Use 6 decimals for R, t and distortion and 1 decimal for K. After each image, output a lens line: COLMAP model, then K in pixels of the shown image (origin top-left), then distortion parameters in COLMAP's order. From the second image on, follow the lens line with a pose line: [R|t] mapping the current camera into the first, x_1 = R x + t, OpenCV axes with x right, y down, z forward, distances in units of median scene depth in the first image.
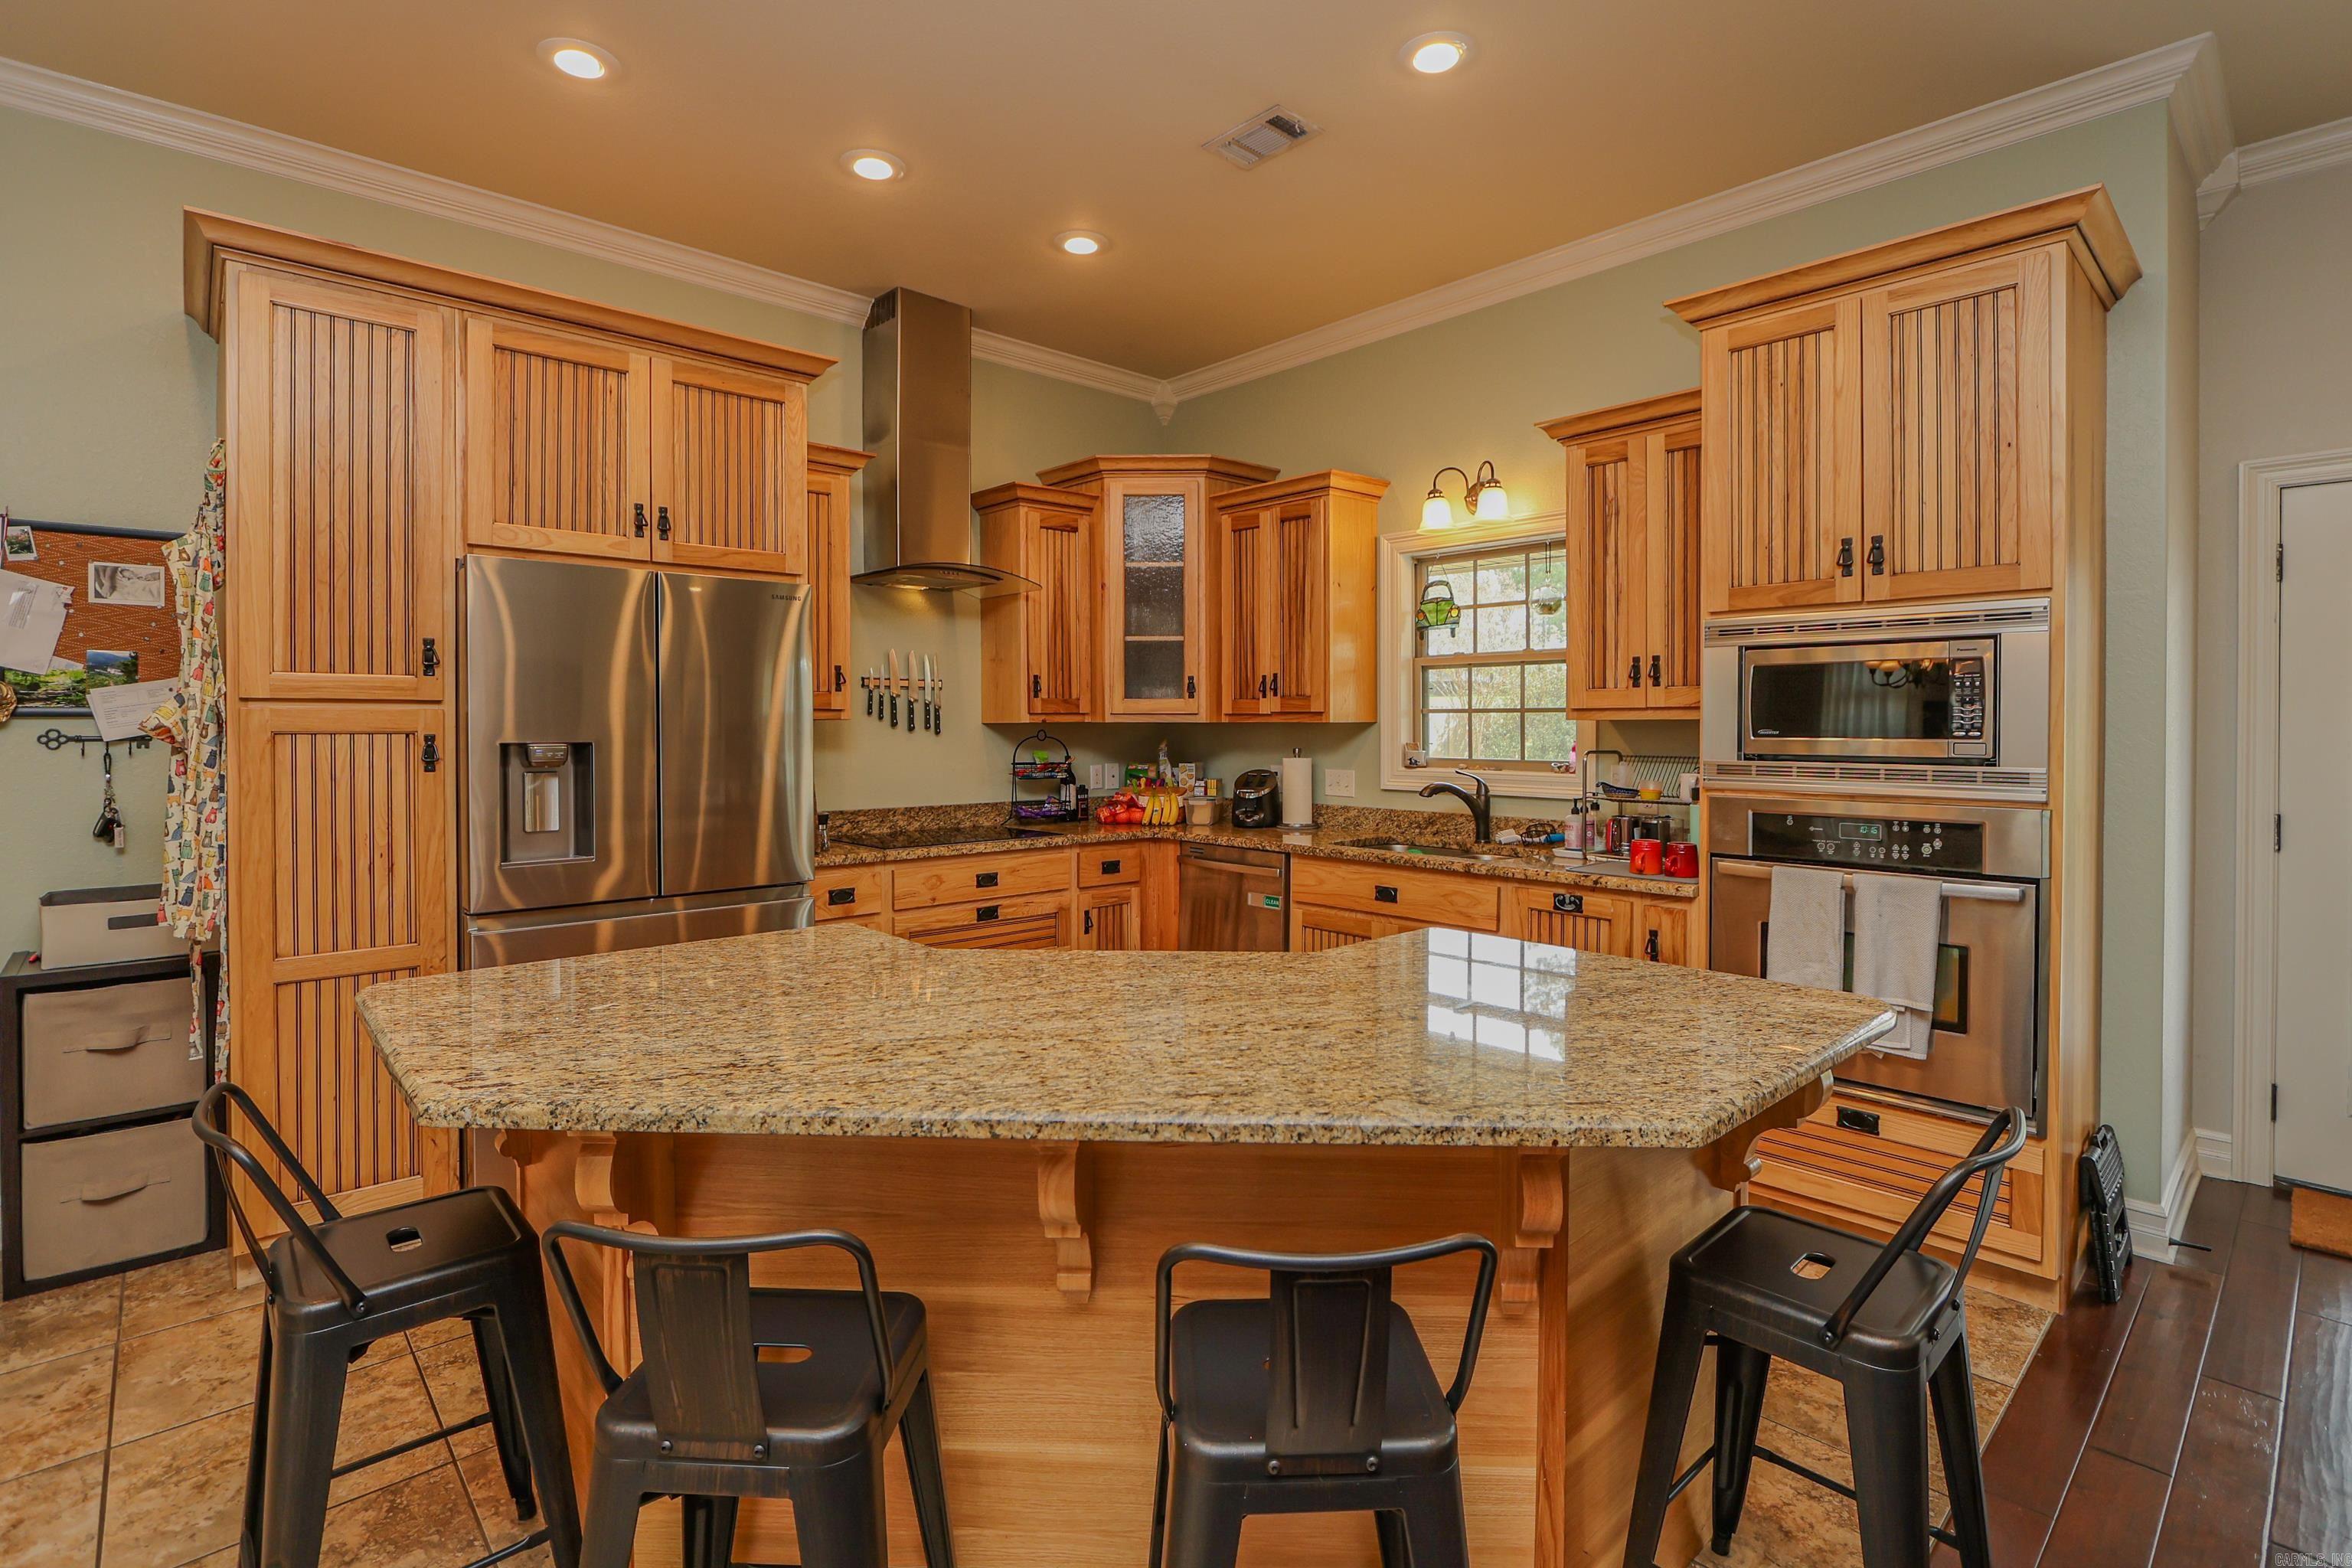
lens RADIAL K [[1110.5, 0, 1174.2], [0, 1110.5, 728.4], [0, 0, 1]] dist [-0.011620, 0.001549]
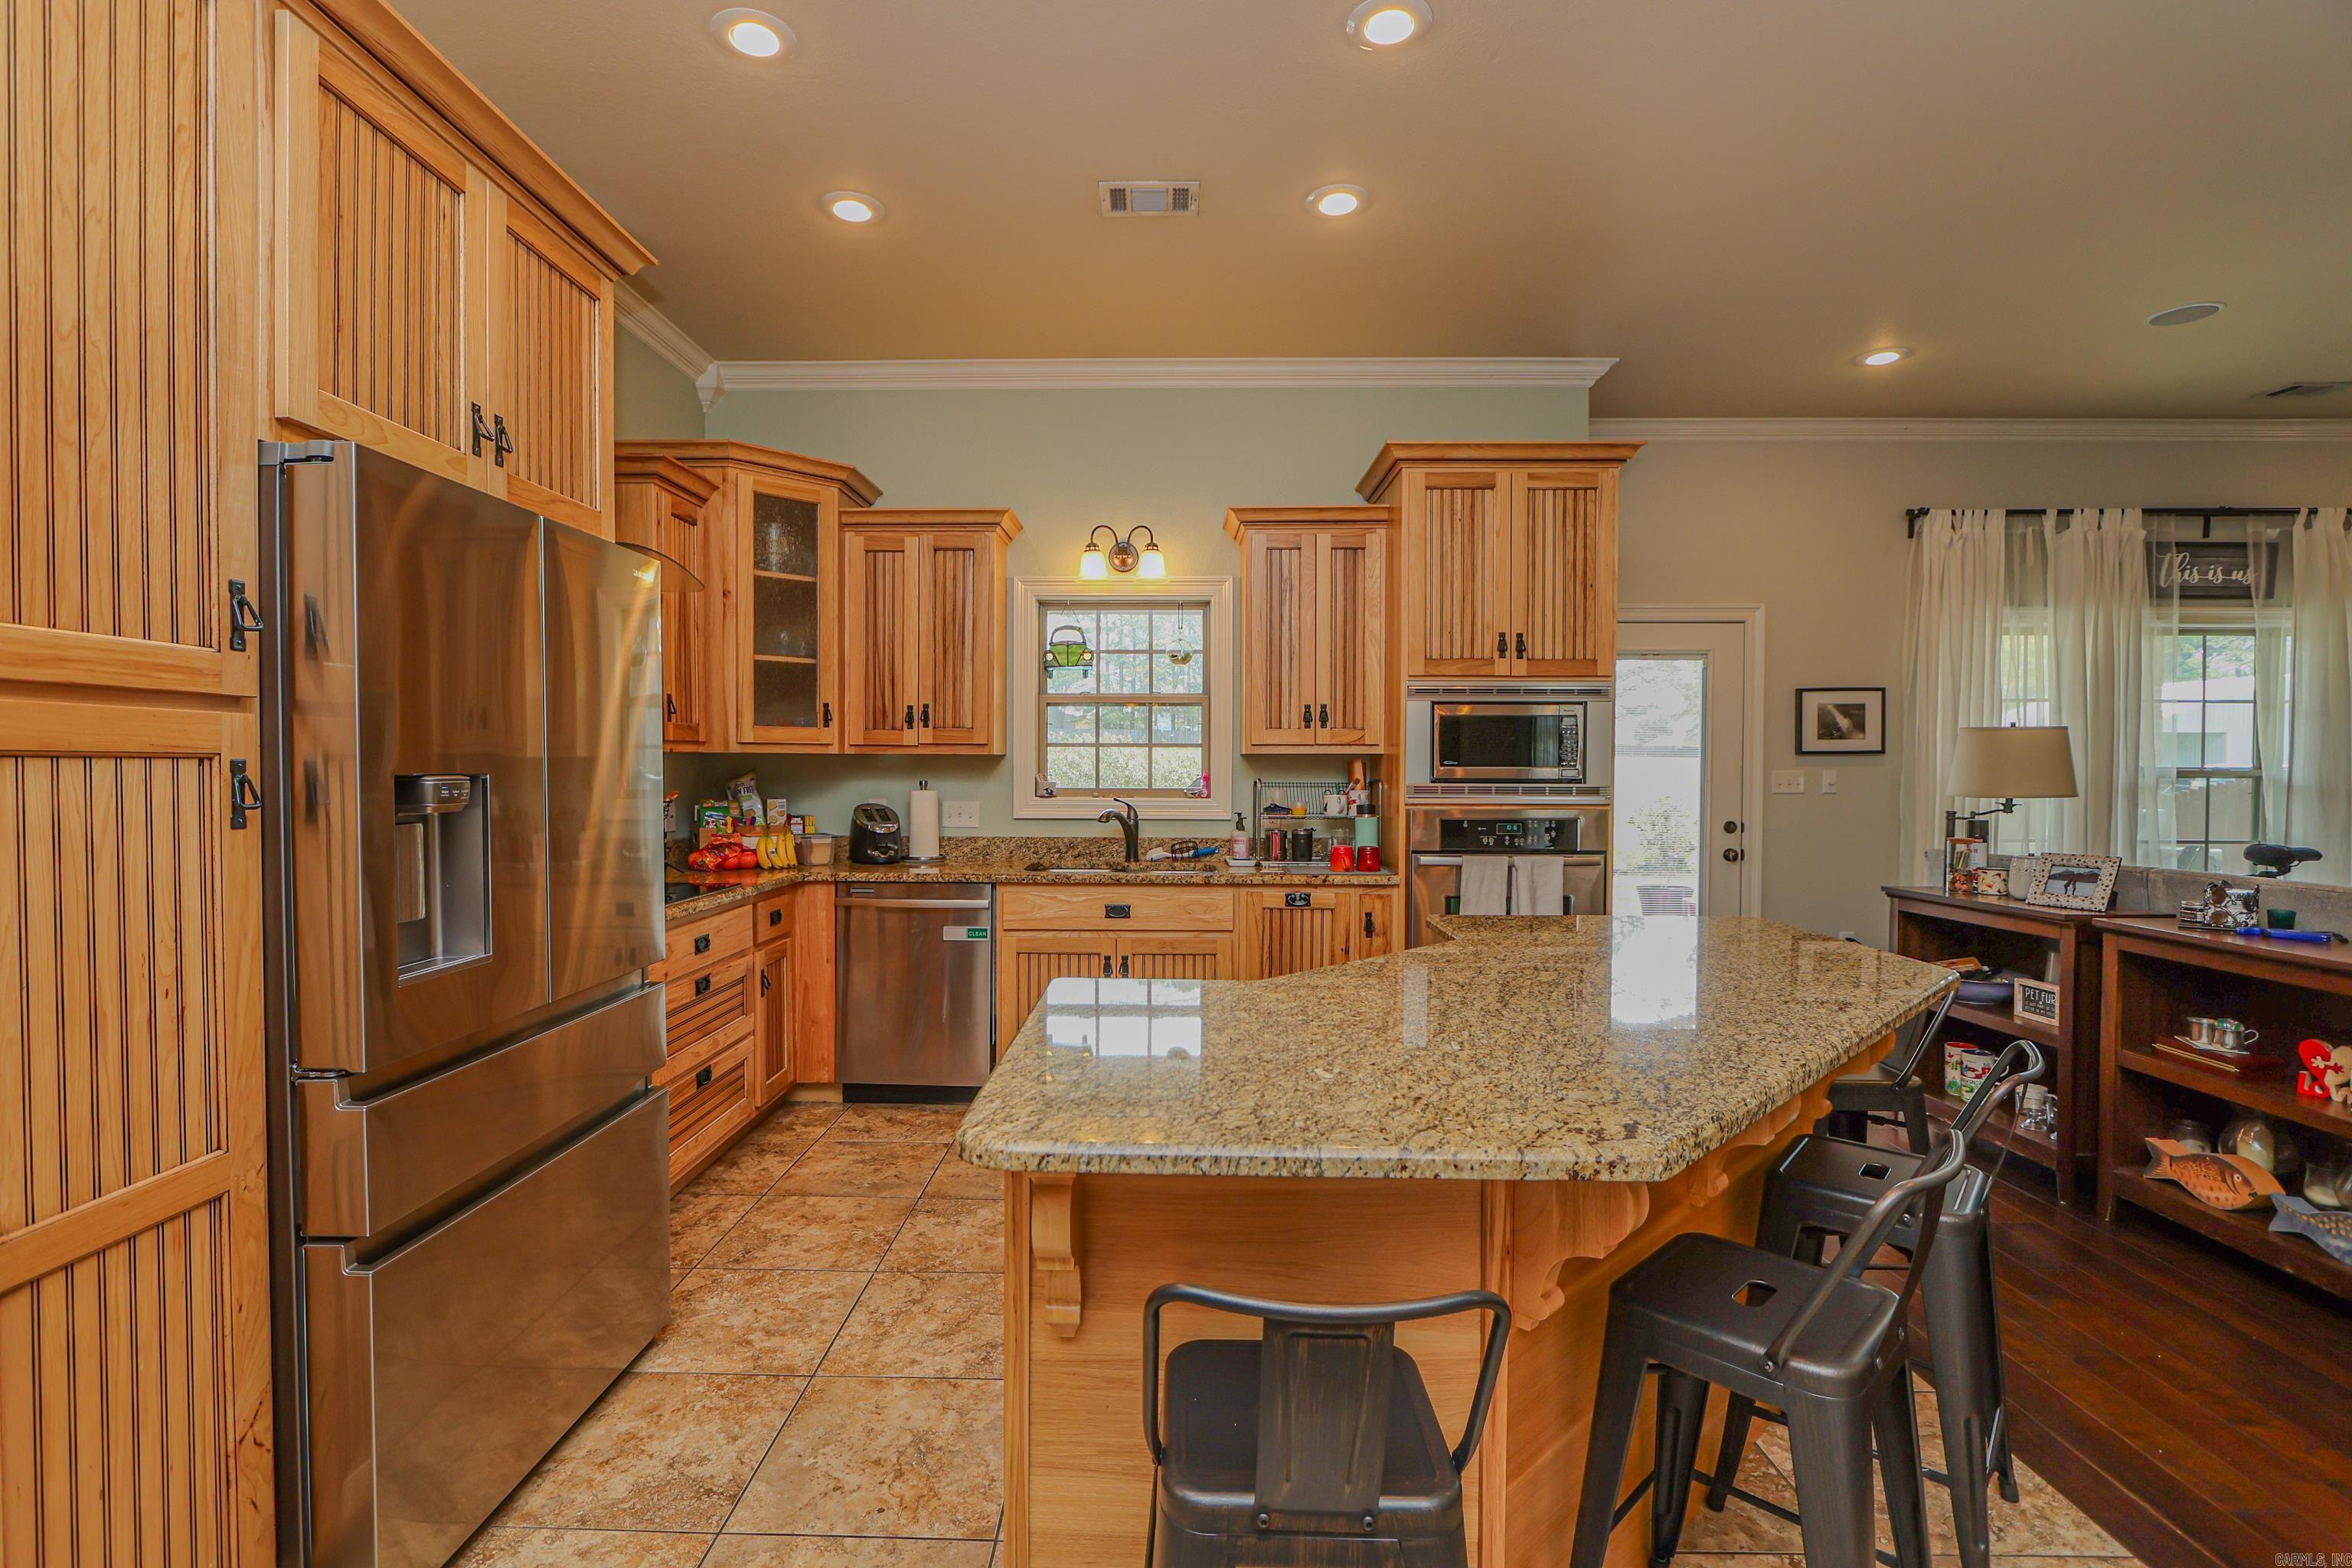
lens RADIAL K [[1077.9, 0, 1154.7], [0, 1077.9, 780.7], [0, 0, 1]] dist [-0.012970, 0.000575]
pose [[0.696378, -0.009094, 0.717618, -0.501626], [-0.000804, 0.999909, 0.013452, 0.005547], [-0.717675, -0.009944, 0.696307, 0.215650]]
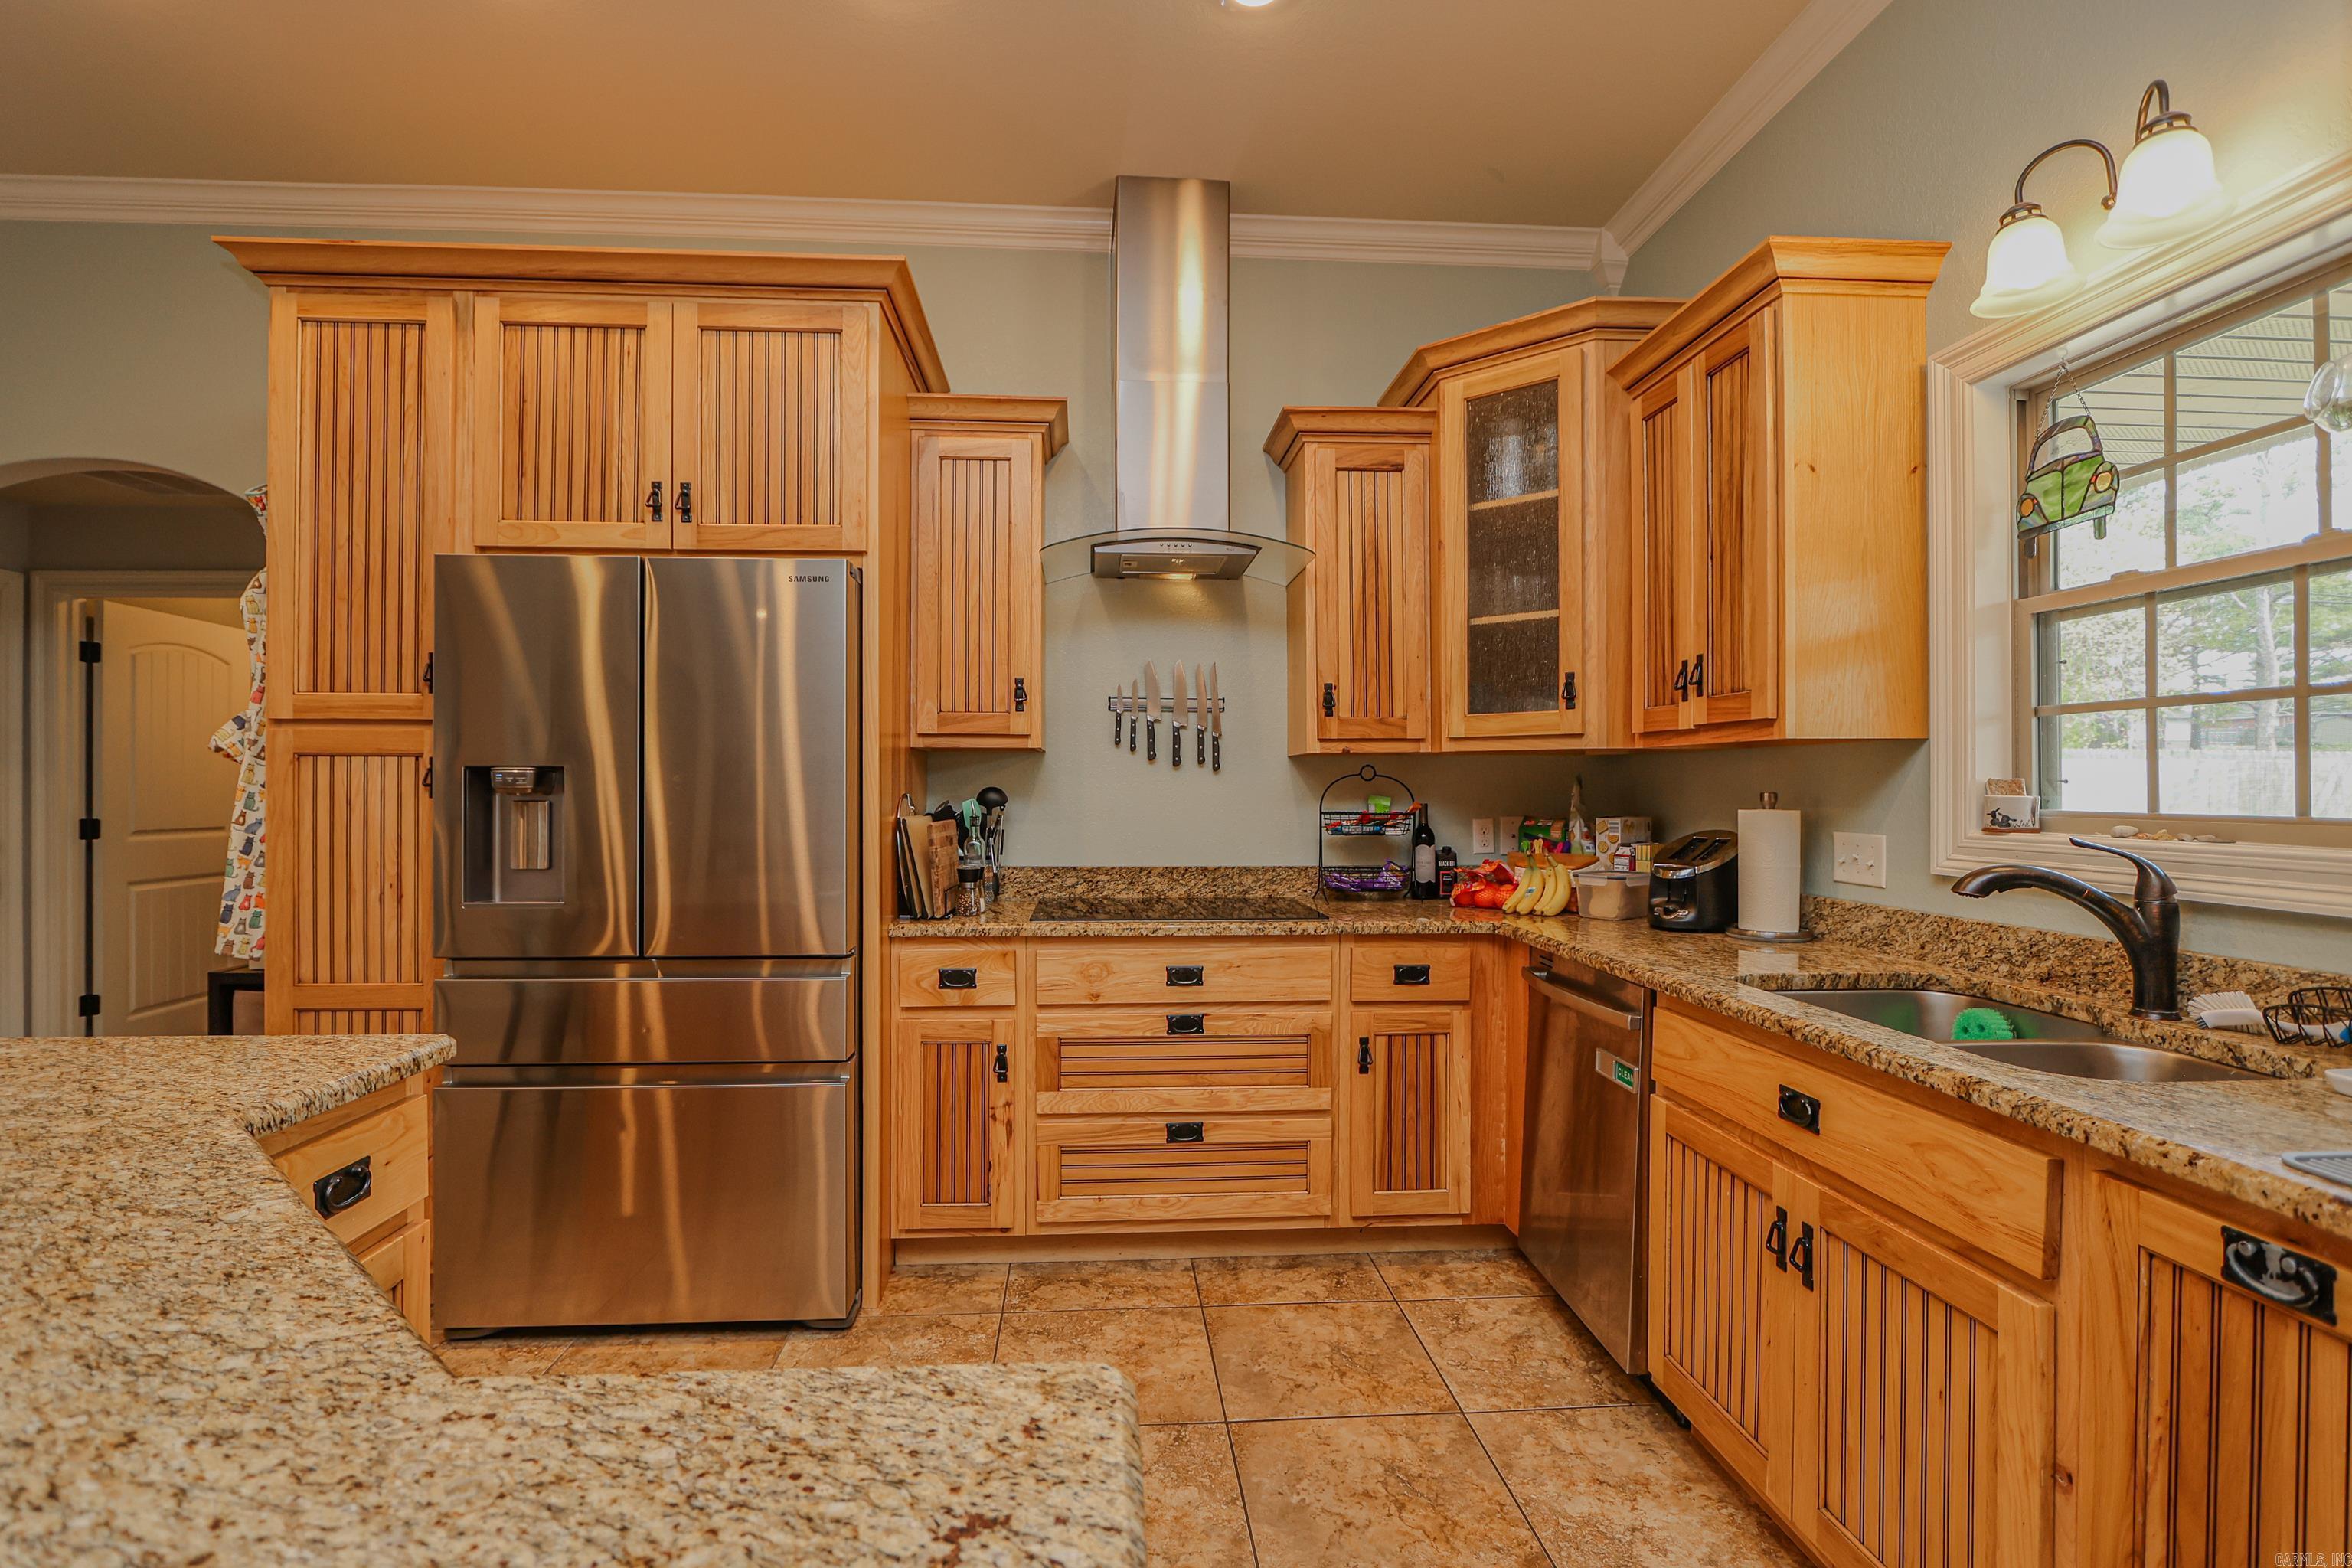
lens RADIAL K [[1077.9, 0, 1154.7], [0, 1077.9, 780.7], [0, 0, 1]] dist [-0.012970, 0.000575]
pose [[0.780534, -0.002684, -0.625108, 0.237124], [-0.003600, 0.999955, -0.008789, 0.020793], [0.625103, 0.009110, 0.780489, 0.463032]]
